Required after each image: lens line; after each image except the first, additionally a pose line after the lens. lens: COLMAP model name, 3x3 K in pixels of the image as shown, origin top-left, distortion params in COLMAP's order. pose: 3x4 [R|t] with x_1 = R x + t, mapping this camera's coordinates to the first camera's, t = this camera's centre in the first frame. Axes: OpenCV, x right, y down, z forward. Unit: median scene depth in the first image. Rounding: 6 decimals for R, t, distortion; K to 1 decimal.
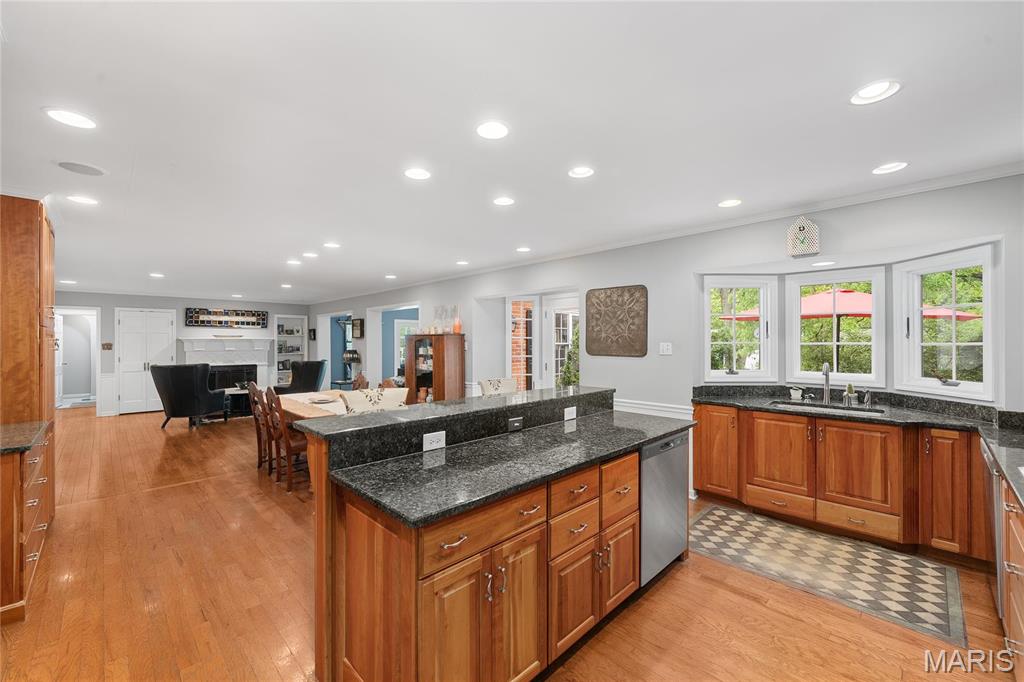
lens RADIAL K [[409.1, 0, 510.3], [0, 409.1, 339.2], [0, 0, 1]] dist [-0.001975, -0.000707]
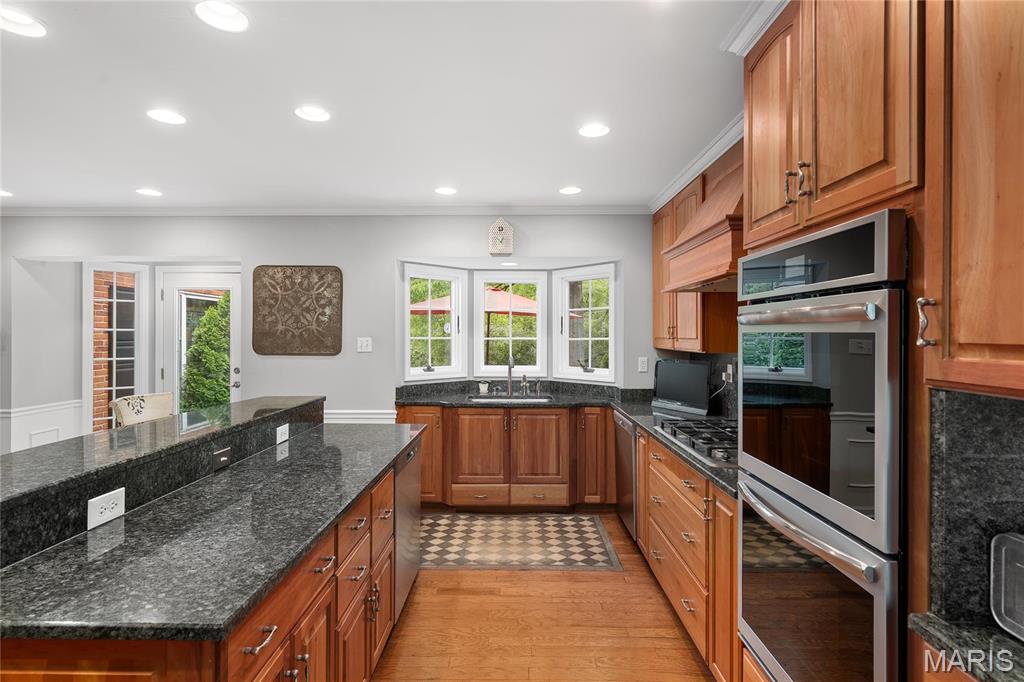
lens RADIAL K [[508.2, 0, 504.1], [0, 508.2, 332.6], [0, 0, 1]] dist [-0.011431, 0.003569]
pose [[0.714295, 0.007062, 0.699809, -0.095934], [-0.006242, 0.999974, -0.003720, 0.000082], [-0.699817, -0.001711, 0.714320, 0.032116]]
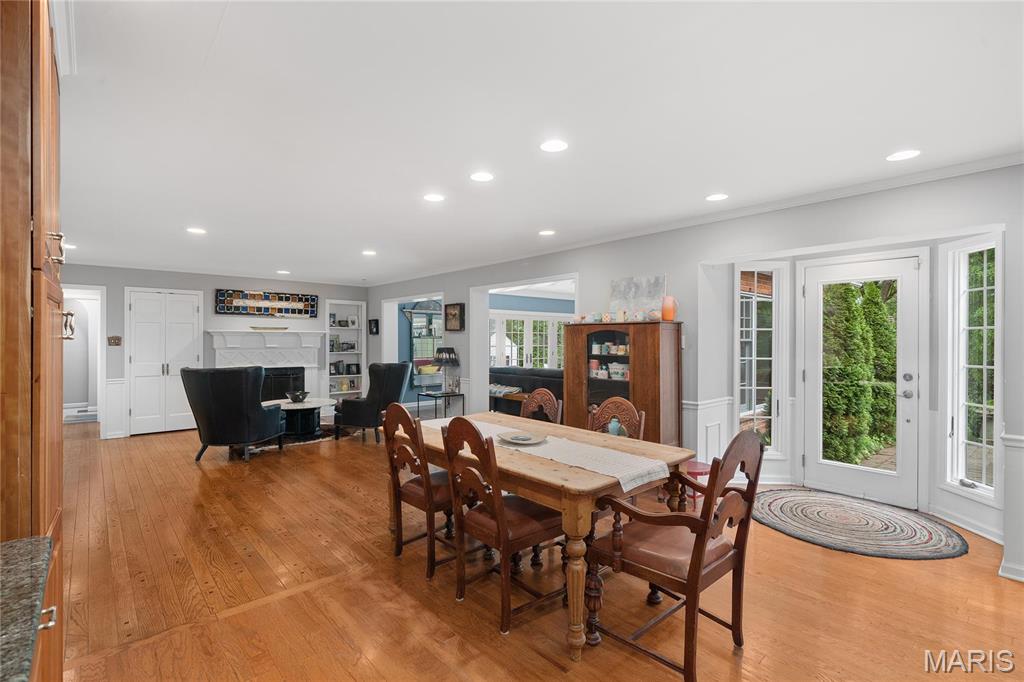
lens RADIAL K [[473.1, 0, 516.1], [0, 473.1, 340.5], [0, 0, 1]] dist [-0.005425, 0.003805]
pose [[0.998707, 0.004885, -0.050593, -0.323850], [-0.004589, 0.999972, 0.005964, 0.011925], [0.050620, -0.005724, 0.998702, 0.277247]]
